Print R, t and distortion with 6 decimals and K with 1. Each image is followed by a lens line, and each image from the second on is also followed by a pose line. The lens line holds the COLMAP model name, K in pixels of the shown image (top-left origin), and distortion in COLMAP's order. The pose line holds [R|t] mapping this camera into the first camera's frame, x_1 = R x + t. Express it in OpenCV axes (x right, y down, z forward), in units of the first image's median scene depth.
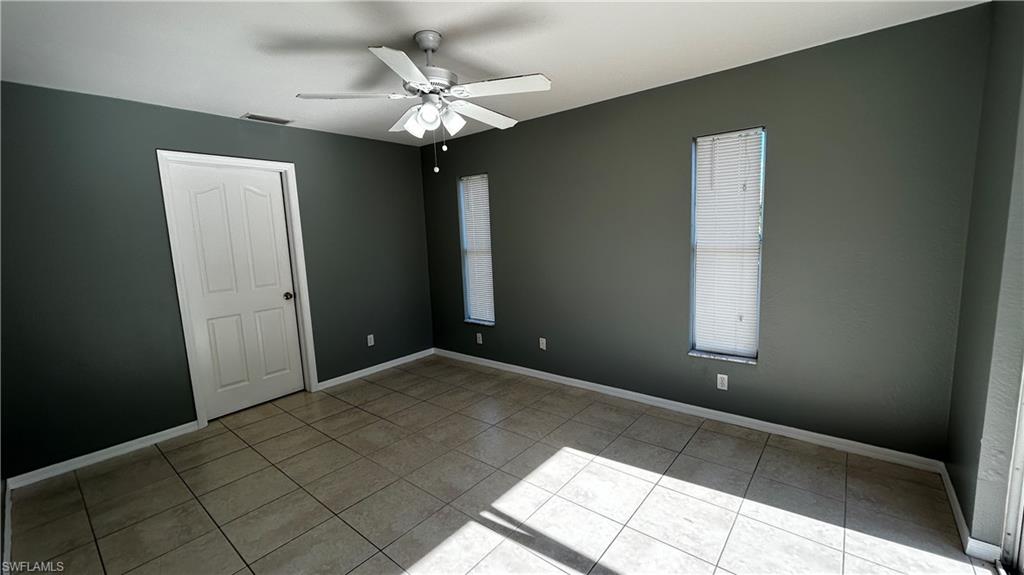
lens RADIAL K [[414.1, 0, 513.9], [0, 414.1, 287.3], [0, 0, 1]] dist [-0.003400, -0.000240]
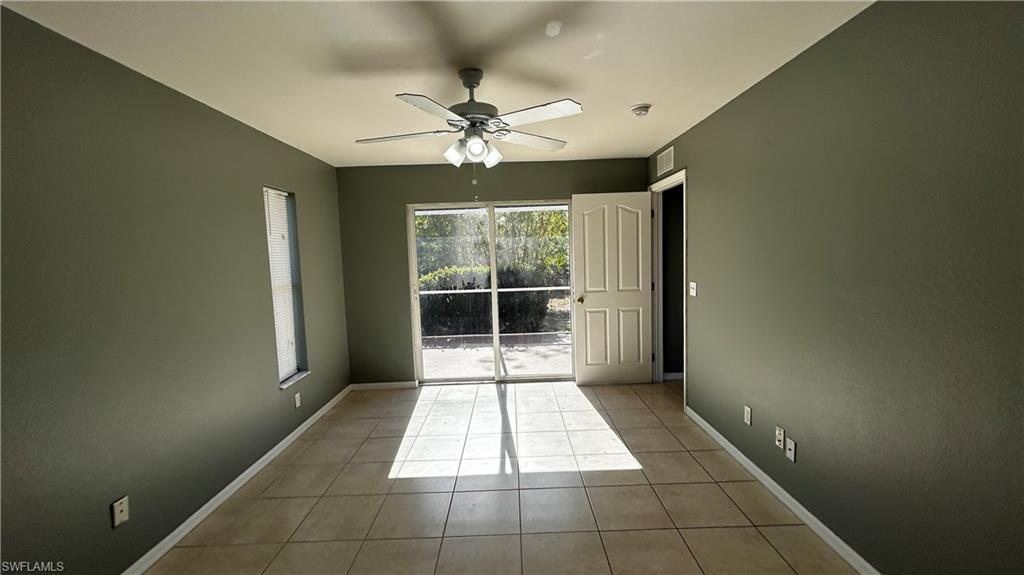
lens RADIAL K [[414.1, 0, 511.8], [0, 414.1, 286.6], [0, 0, 1]] dist [-0.003400, -0.000240]
pose [[-0.642814, -0.003243, 0.766015, -0.969694], [0.160304, 0.977280, 0.138659, -0.182703], [-0.749061, 0.211927, -0.627690, 1.525341]]
